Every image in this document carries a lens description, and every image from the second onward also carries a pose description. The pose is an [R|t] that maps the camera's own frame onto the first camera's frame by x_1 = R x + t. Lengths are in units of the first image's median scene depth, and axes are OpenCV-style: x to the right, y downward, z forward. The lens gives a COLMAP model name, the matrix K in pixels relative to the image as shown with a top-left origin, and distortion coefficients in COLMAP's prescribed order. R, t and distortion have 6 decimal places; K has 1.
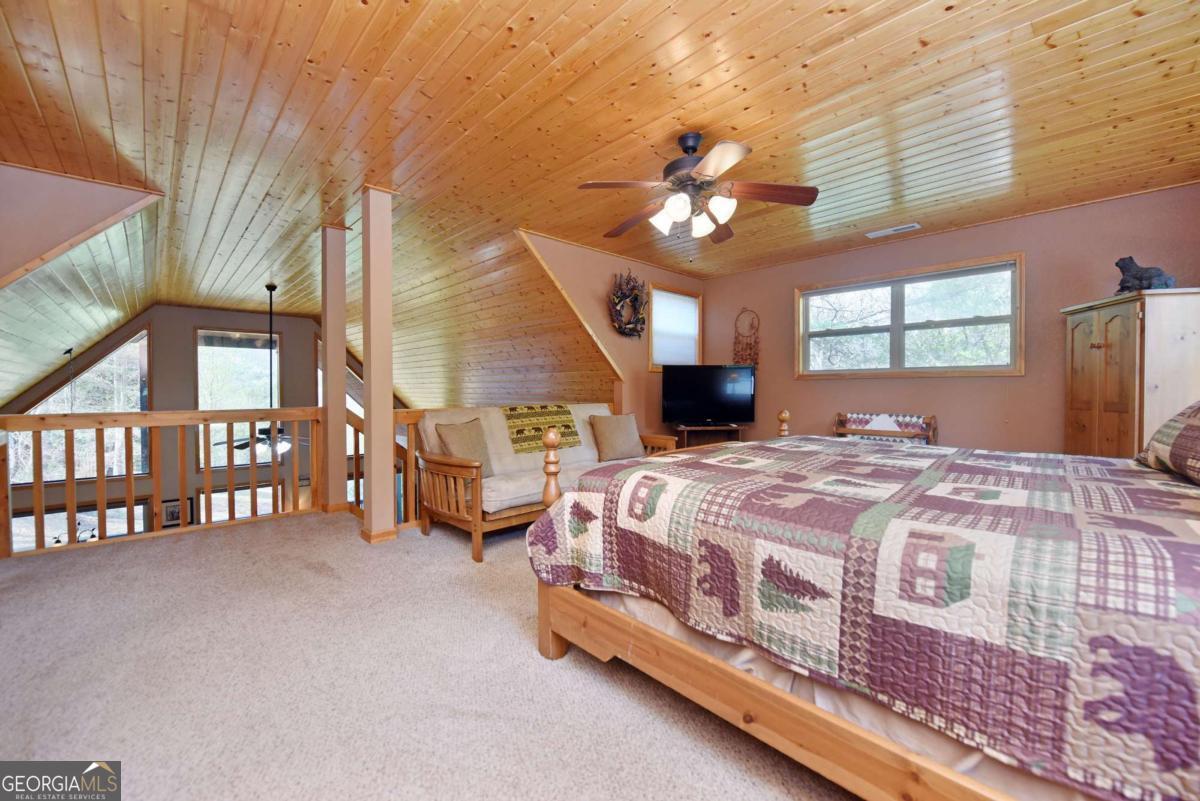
lens RADIAL K [[478.4, 0, 604.4], [0, 478.4, 395.8], [0, 0, 1]] dist [-0.017495, -0.001911]
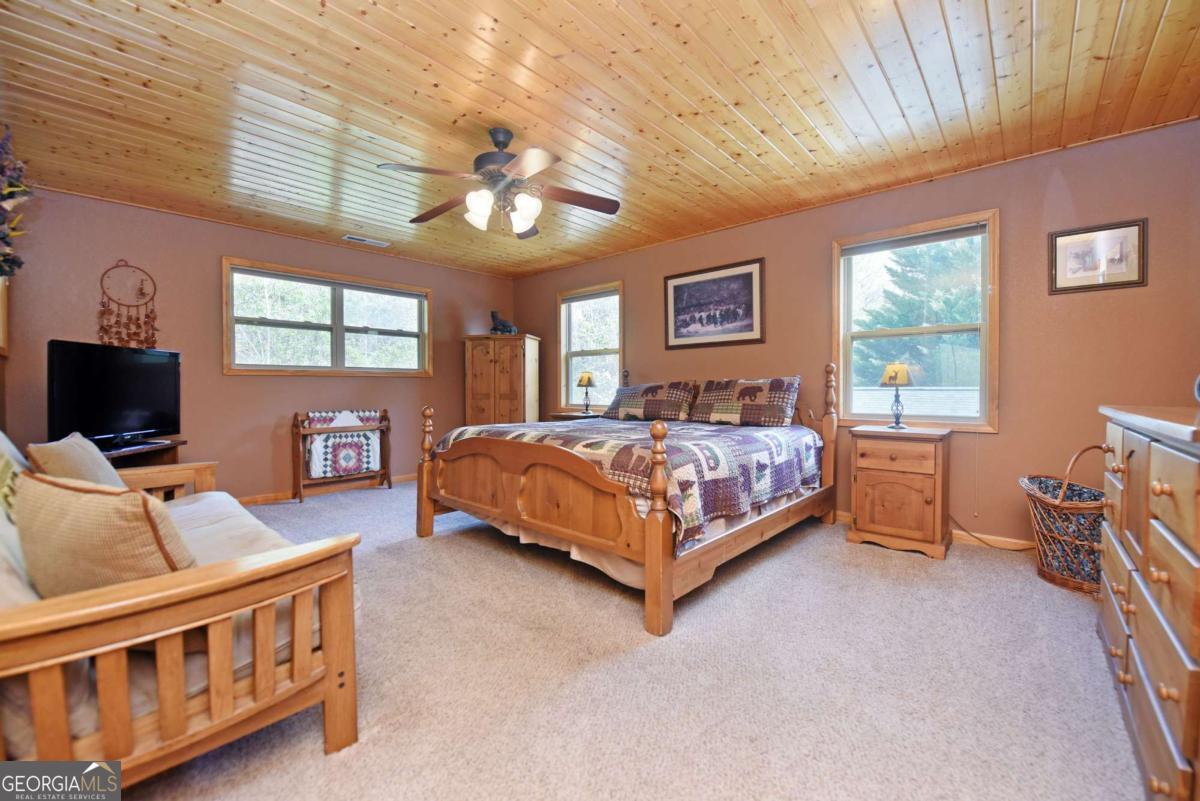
lens RADIAL K [[478.4, 0, 604.4], [0, 478.4, 395.8], [0, 0, 1]] dist [-0.017495, -0.001911]
pose [[-0.077417, -0.015224, 0.996883, -0.535215], [0.016267, 0.999731, 0.016531, -0.002633], [-0.996866, 0.017496, -0.077149, 0.554049]]
